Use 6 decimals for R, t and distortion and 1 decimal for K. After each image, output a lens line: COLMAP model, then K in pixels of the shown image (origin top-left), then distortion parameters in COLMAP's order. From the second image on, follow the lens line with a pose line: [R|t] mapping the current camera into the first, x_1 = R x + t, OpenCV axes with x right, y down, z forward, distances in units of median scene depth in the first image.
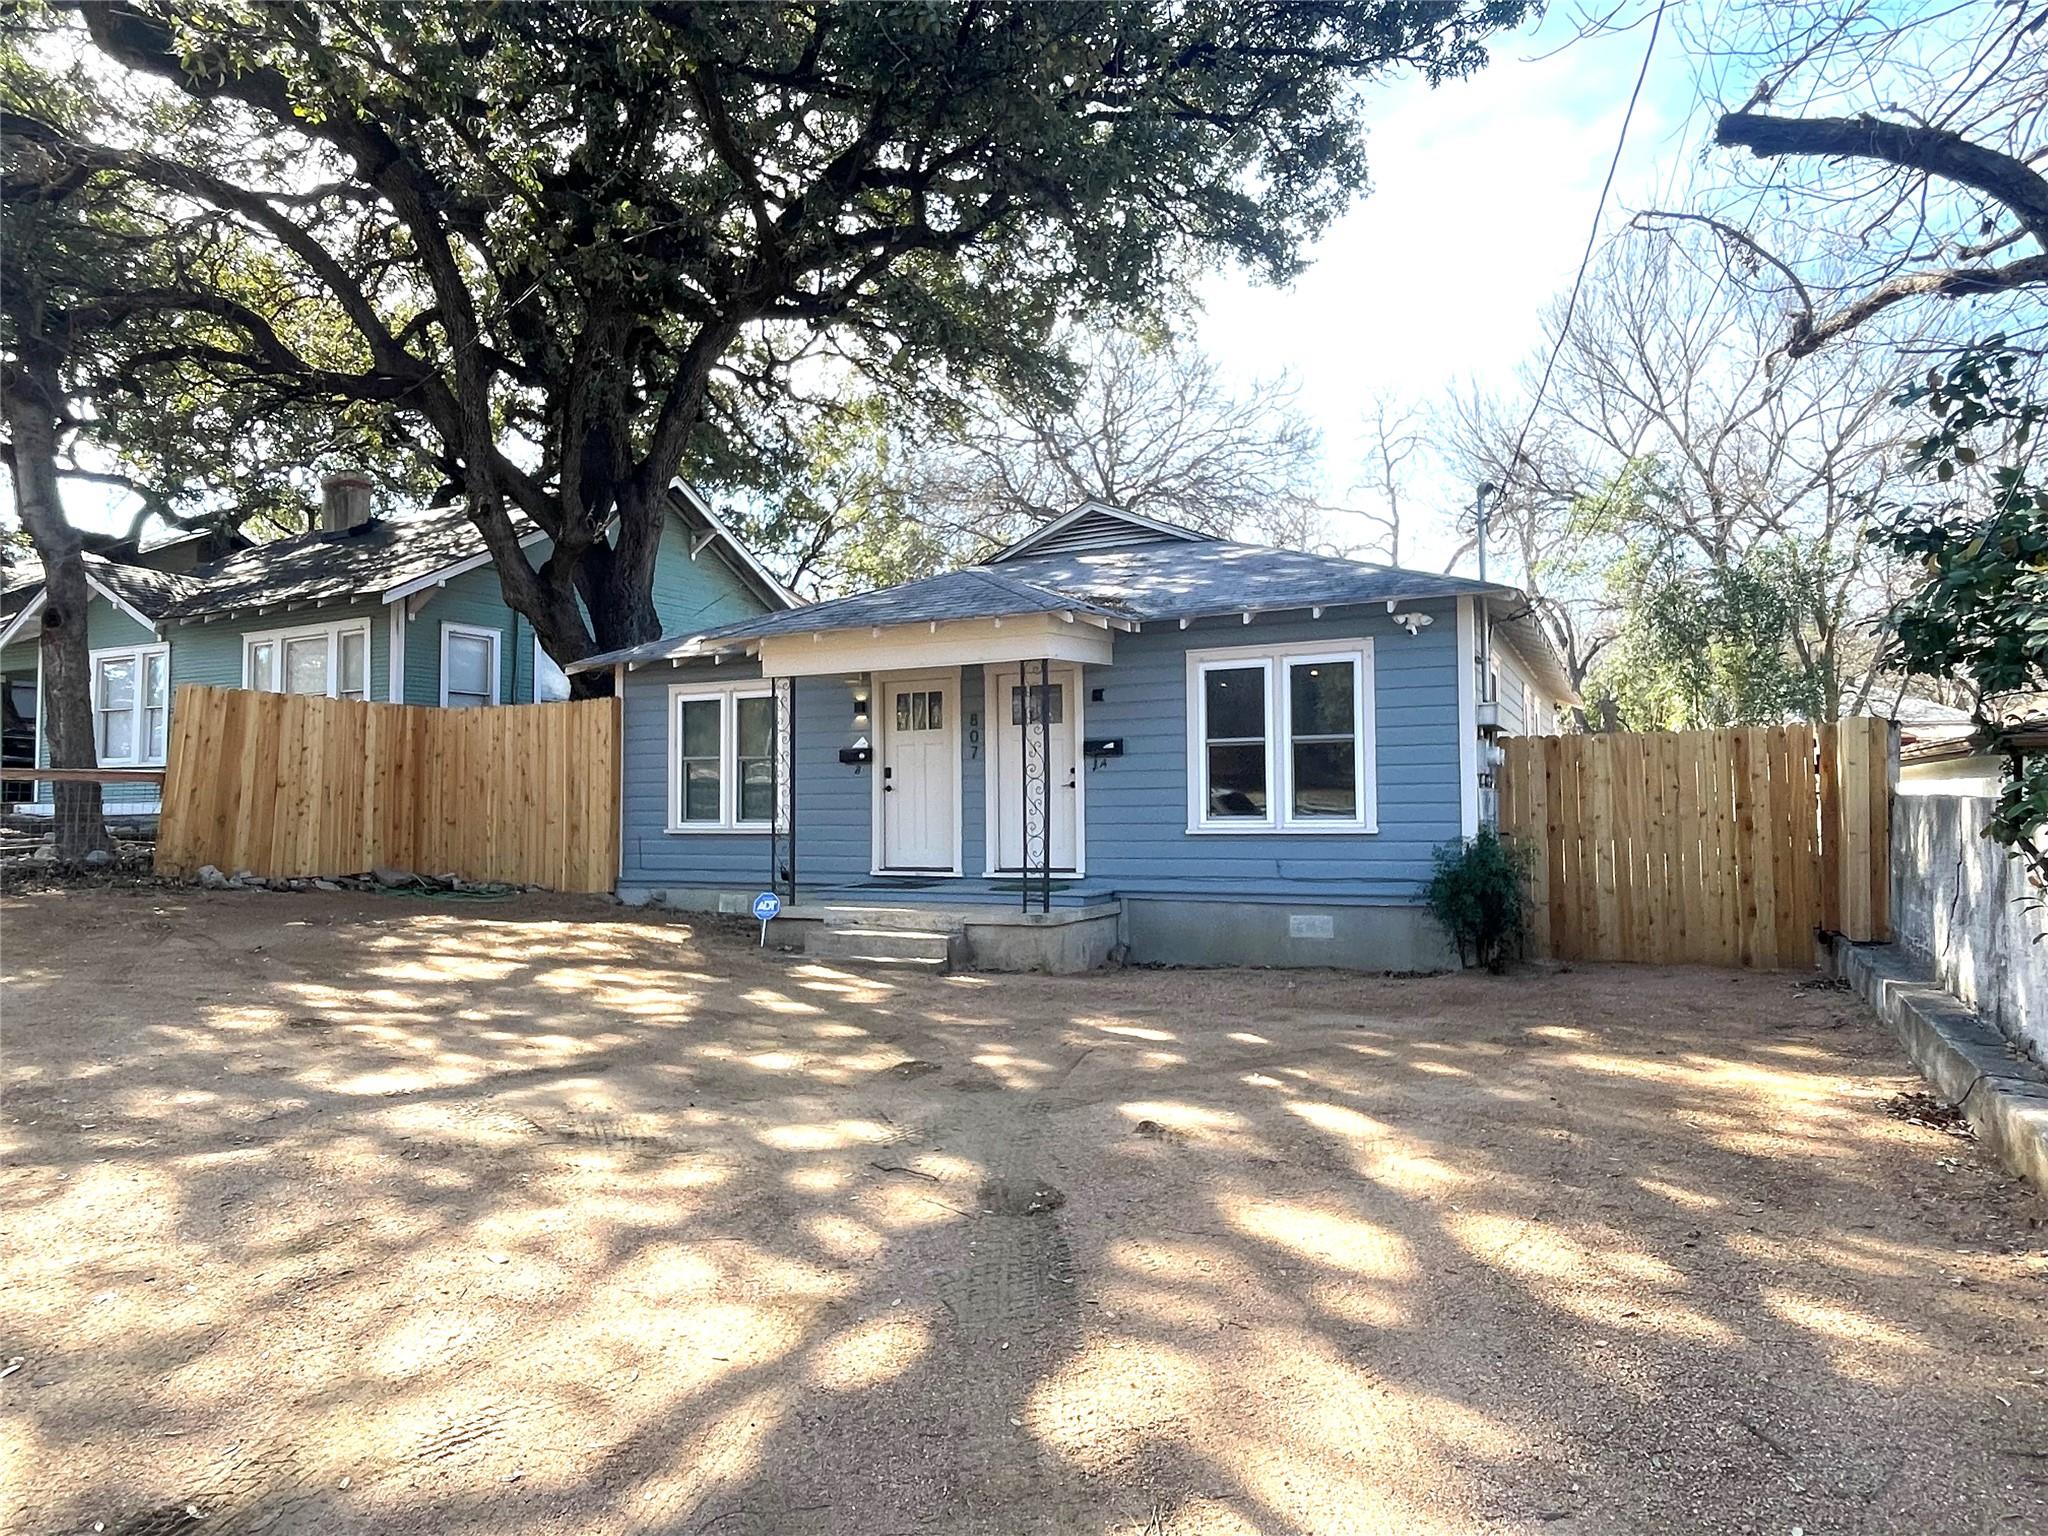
lens RADIAL K [[1257.6, 0, 1024.0], [0, 1257.6, 768.0], [0, 0, 1]] dist [-0.001655, -0.000566]
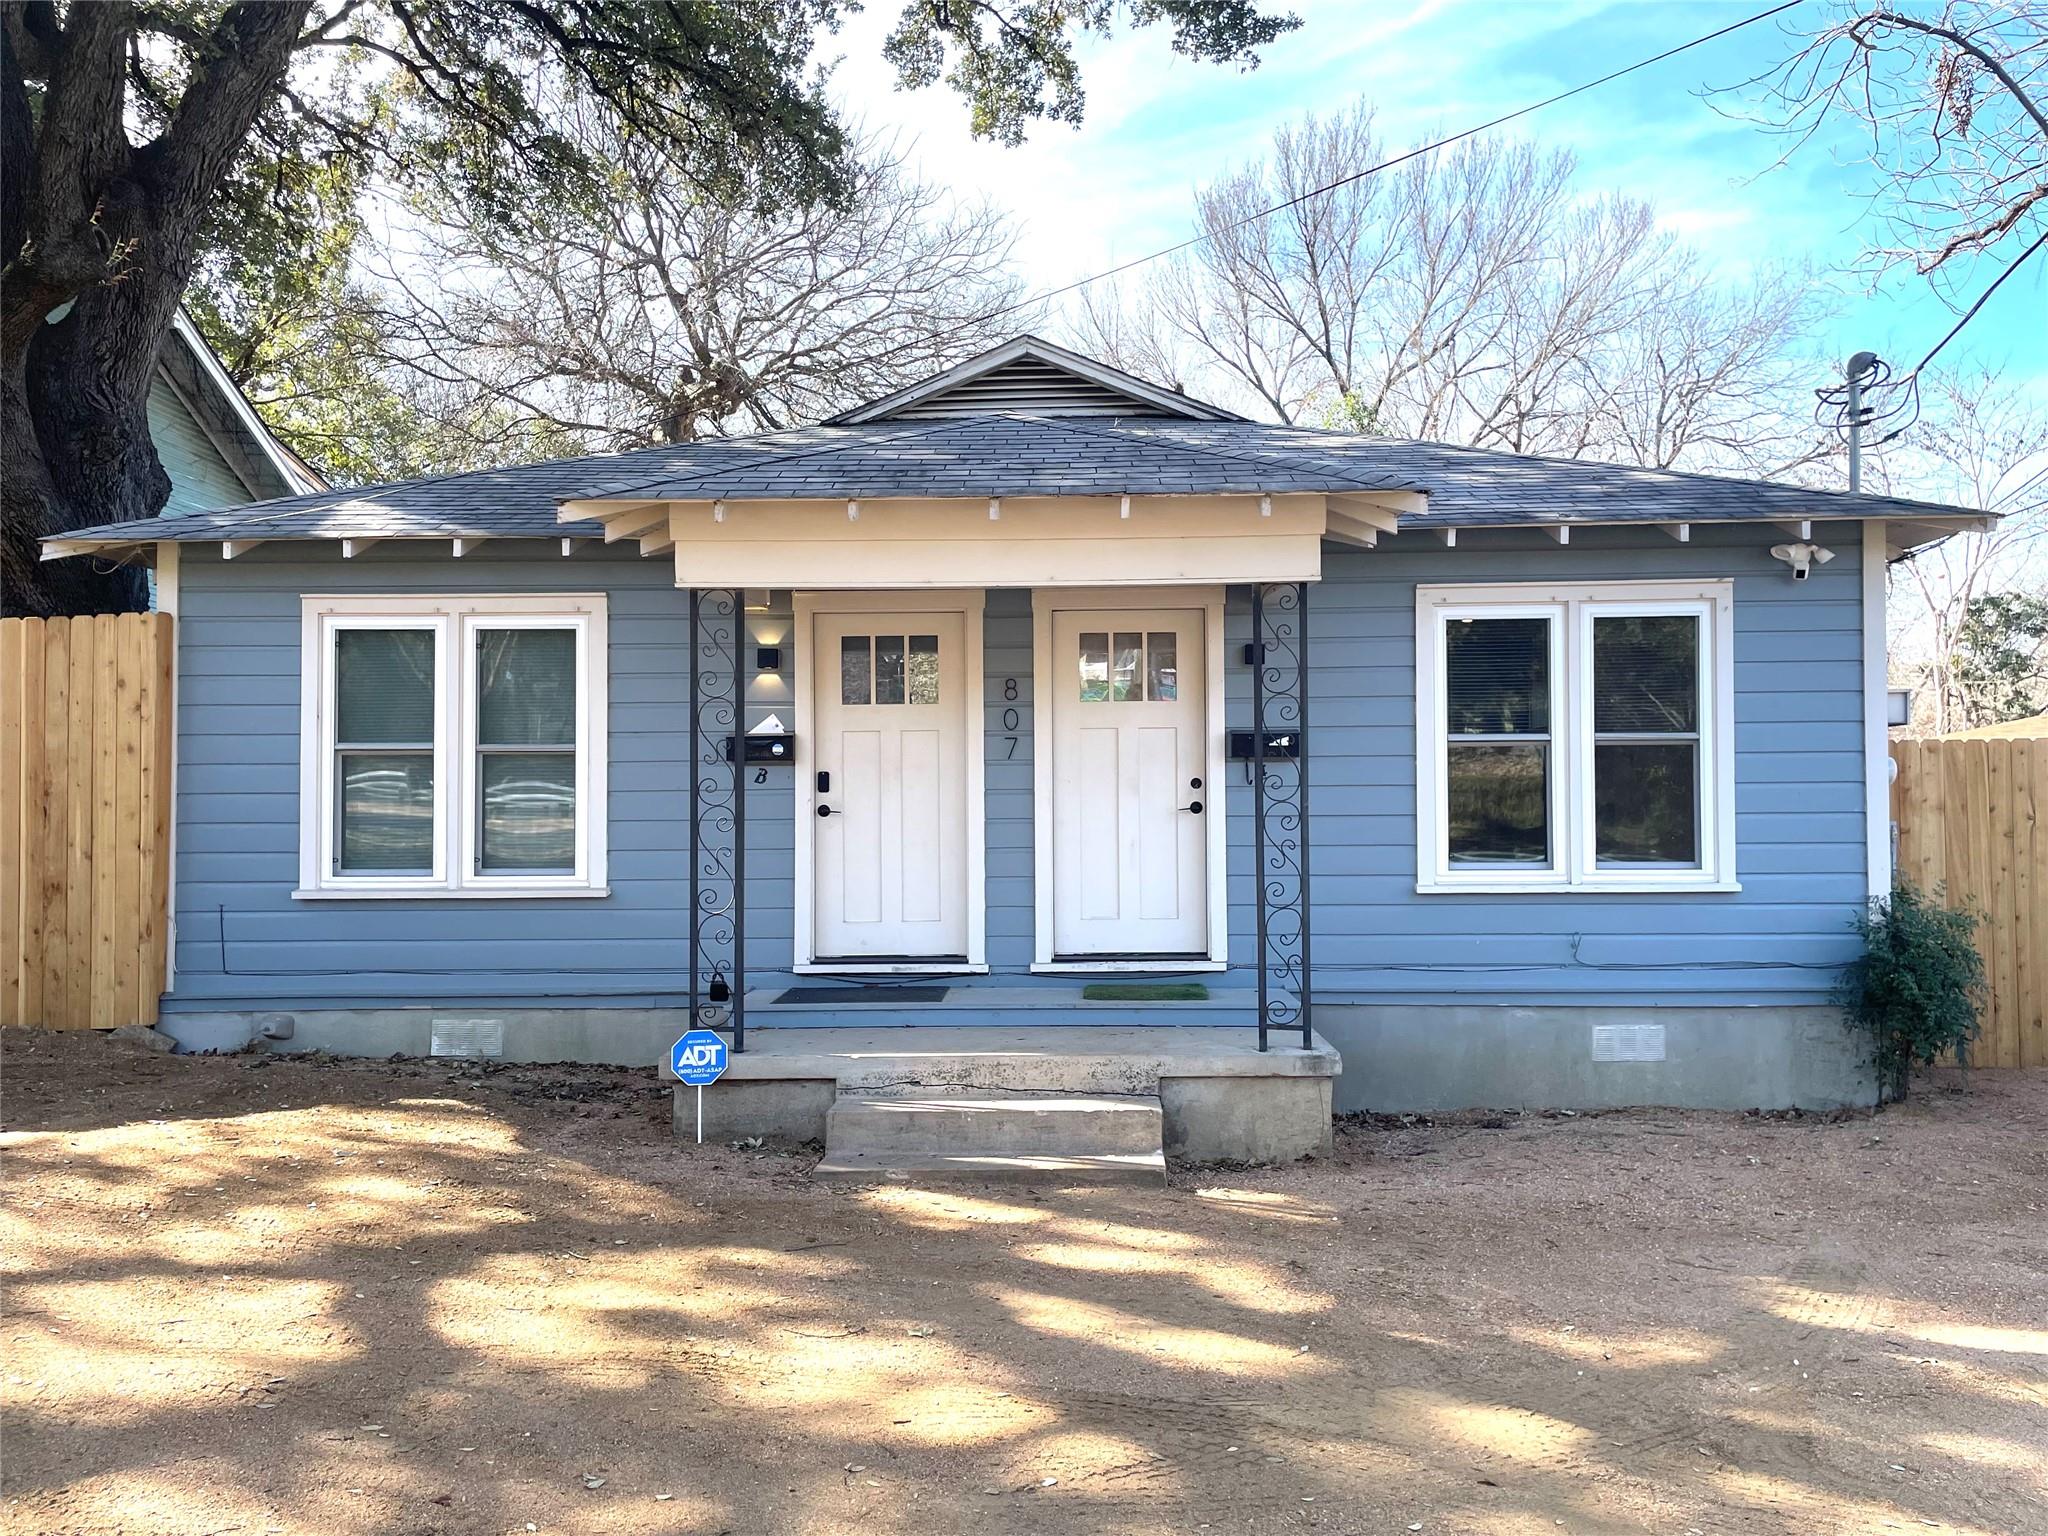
lens RADIAL K [[1546.8, 0, 1035.2], [0, 1546.8, 781.3], [0, 0, 1]] dist [0.092758, -0.119259]
pose [[0.909773, 0.009573, 0.414997, -0.330004], [-0.015307, 0.999828, 0.010492, -0.005095], [-0.414825, -0.015898, 0.909762, 0.391983]]
